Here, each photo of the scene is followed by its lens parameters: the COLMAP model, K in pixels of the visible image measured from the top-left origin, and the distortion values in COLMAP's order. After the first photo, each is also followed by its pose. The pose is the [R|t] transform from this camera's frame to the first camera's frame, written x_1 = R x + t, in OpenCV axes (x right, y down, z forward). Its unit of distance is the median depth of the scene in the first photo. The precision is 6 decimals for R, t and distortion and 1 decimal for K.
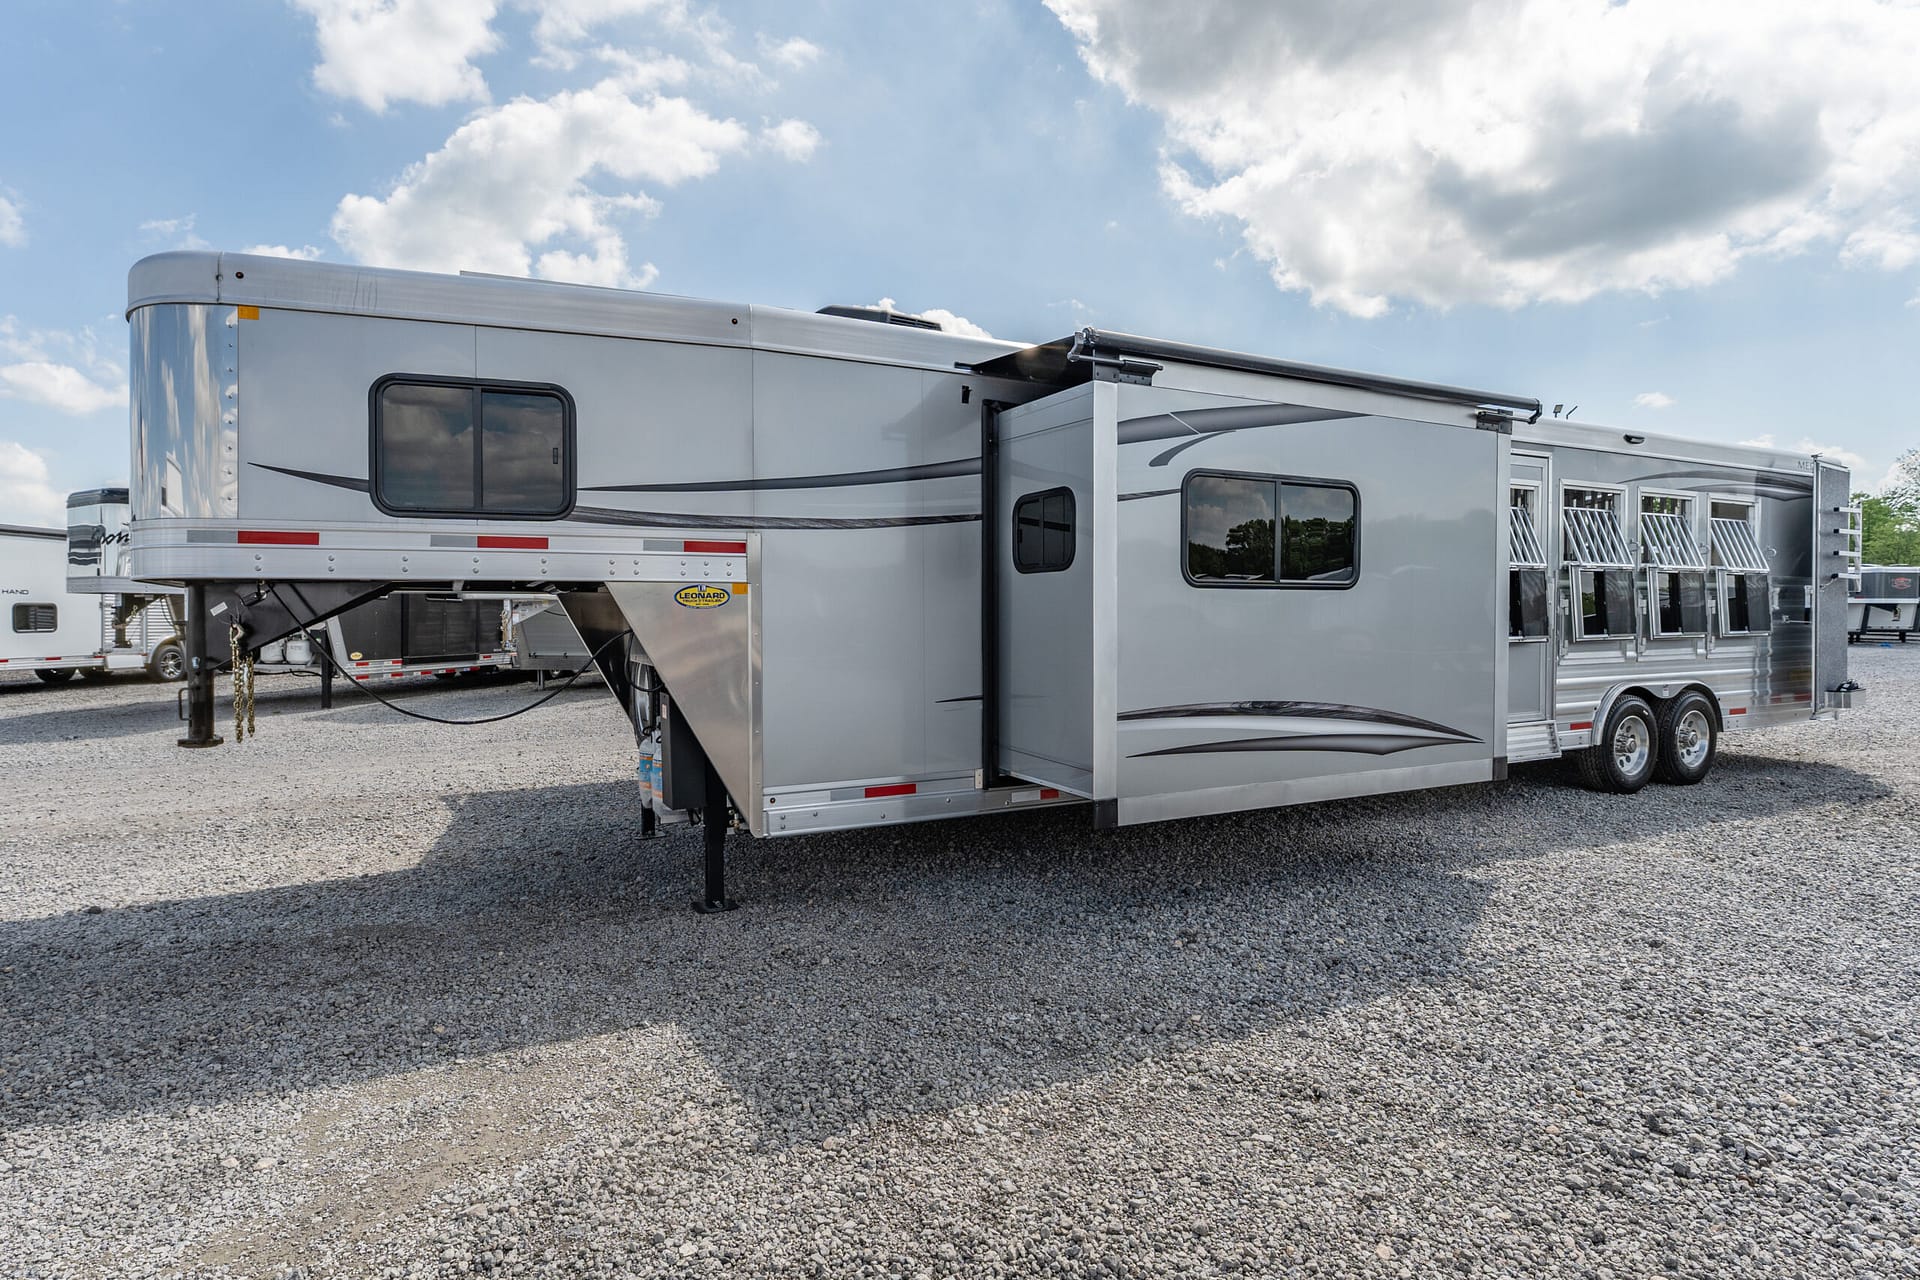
lens RADIAL K [[991.7, 0, 956.4], [0, 991.7, 628.4], [0, 0, 1]] dist [-0.004984, 0.003424]
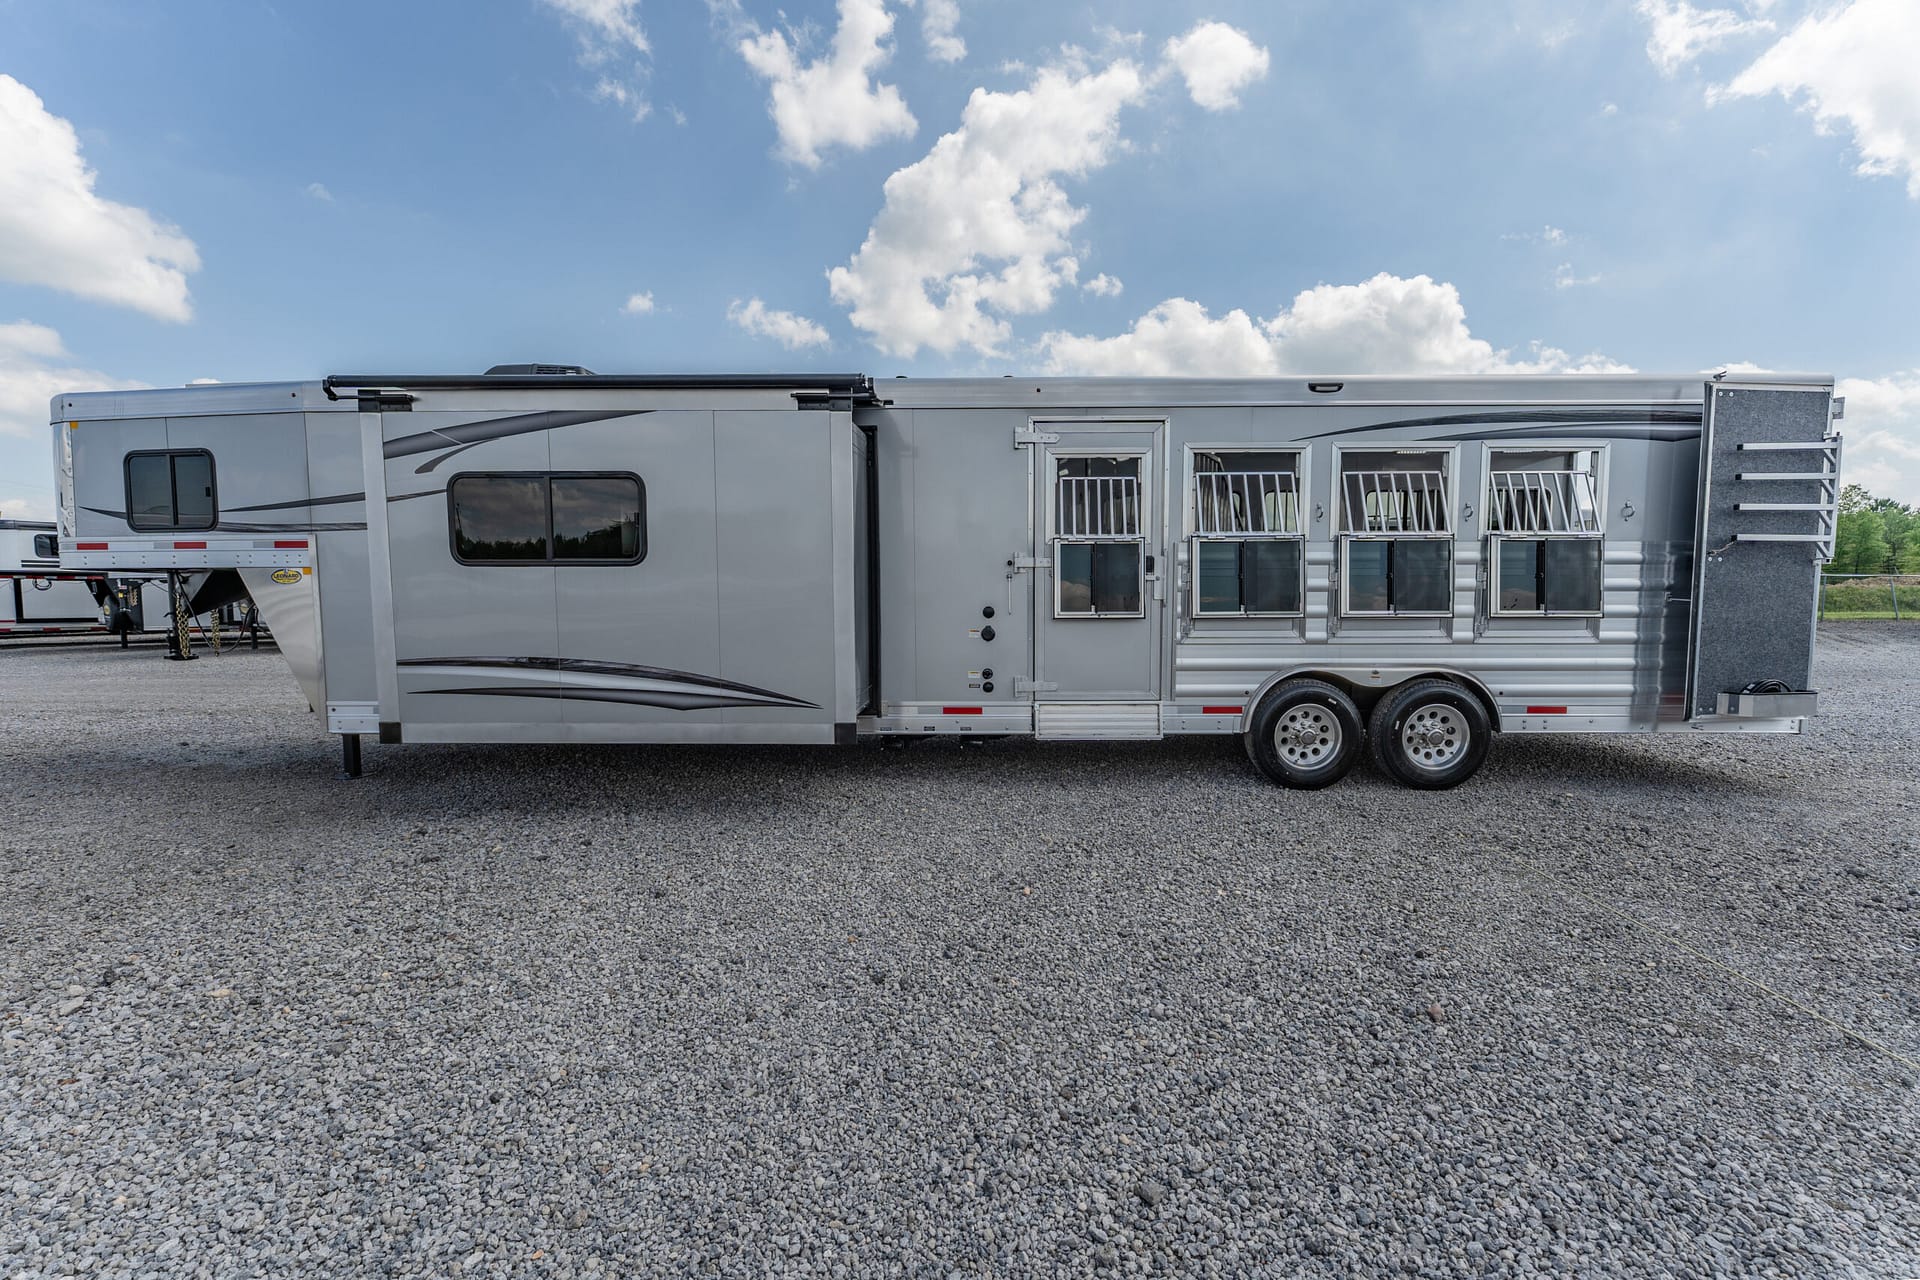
lens RADIAL K [[827.1, 0, 960.2], [0, 827.1, 659.9], [0, 0, 1]] dist [-0.003979, -0.000403]
pose [[0.885791, 0.037603, -0.462559, 1.269699], [-0.008078, 0.997810, 0.065645, 0.004212], [0.464015, -0.054411, 0.884155, 0.337172]]
